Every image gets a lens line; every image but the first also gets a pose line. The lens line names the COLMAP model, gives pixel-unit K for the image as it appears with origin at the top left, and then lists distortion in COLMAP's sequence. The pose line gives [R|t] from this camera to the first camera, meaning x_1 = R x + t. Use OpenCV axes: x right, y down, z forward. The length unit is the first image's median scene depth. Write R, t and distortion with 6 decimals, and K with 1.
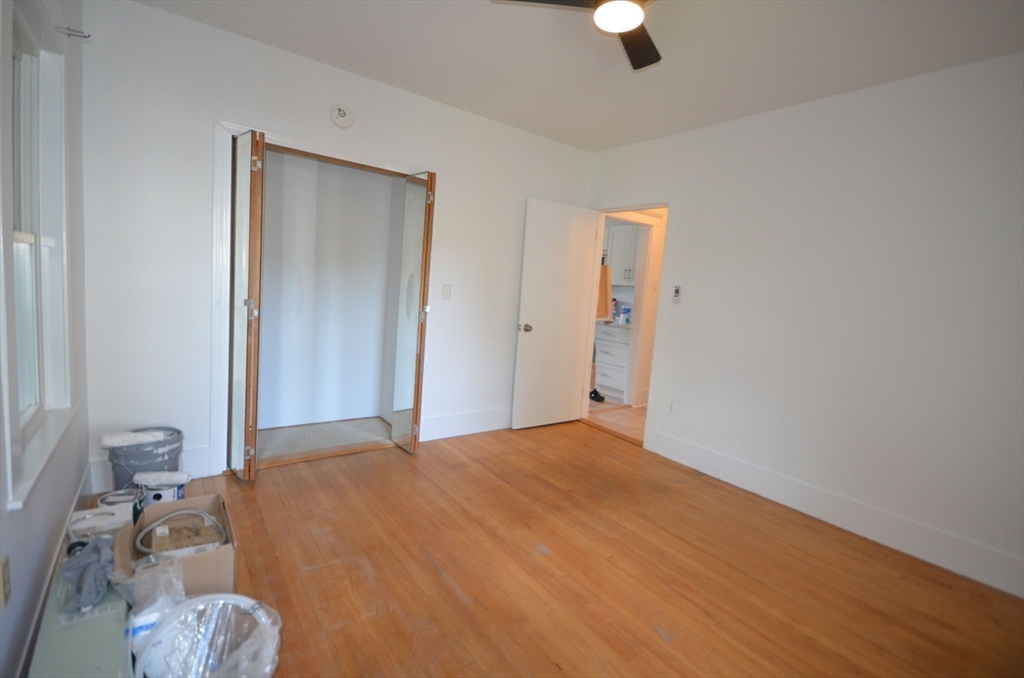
lens RADIAL K [[445.7, 0, 514.7], [0, 445.7, 334.7], [0, 0, 1]] dist [-0.002130, -0.000023]
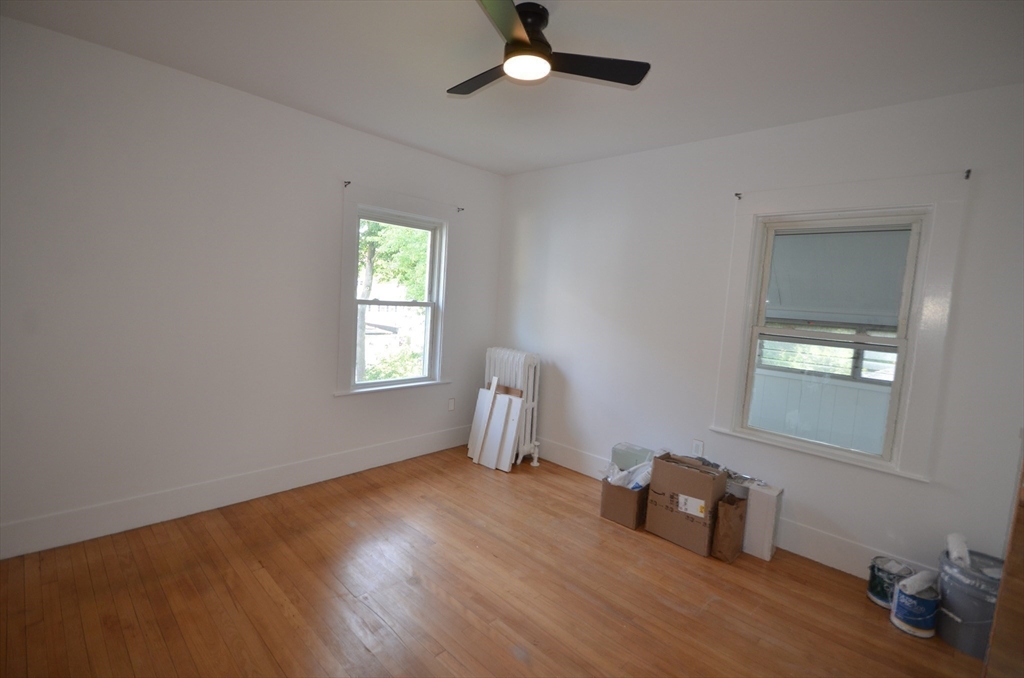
lens RADIAL K [[451.0, 0, 512.0], [0, 451.0, 339.0], [0, 0, 1]] dist [-0.036975, 0.000045]
pose [[-0.972296, -0.125380, -0.197282, 0.236869], [-0.162097, 0.969736, 0.182584, -0.163614], [0.168419, 0.209505, -0.963194, 1.281571]]
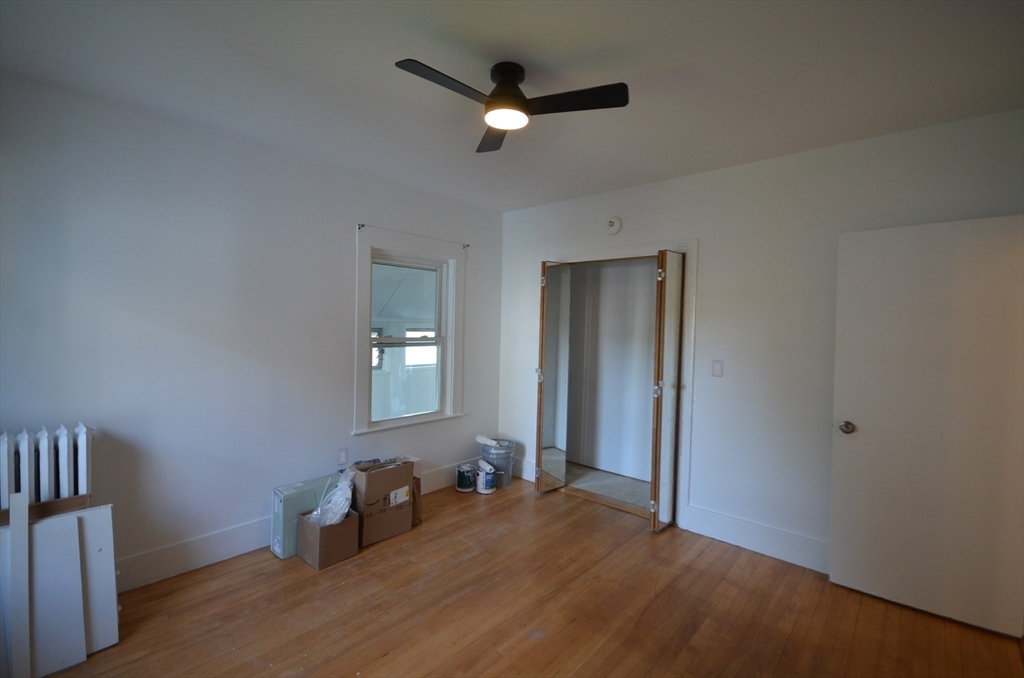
lens RADIAL K [[445.7, 0, 514.7], [0, 445.7, 334.7], [0, 0, 1]] dist [-0.002130, -0.000023]
pose [[0.222381, -0.047217, -0.973816, 0.790610], [-0.114374, 0.990666, -0.074153, -0.063168], [0.968228, 0.127869, 0.214905, 0.518732]]
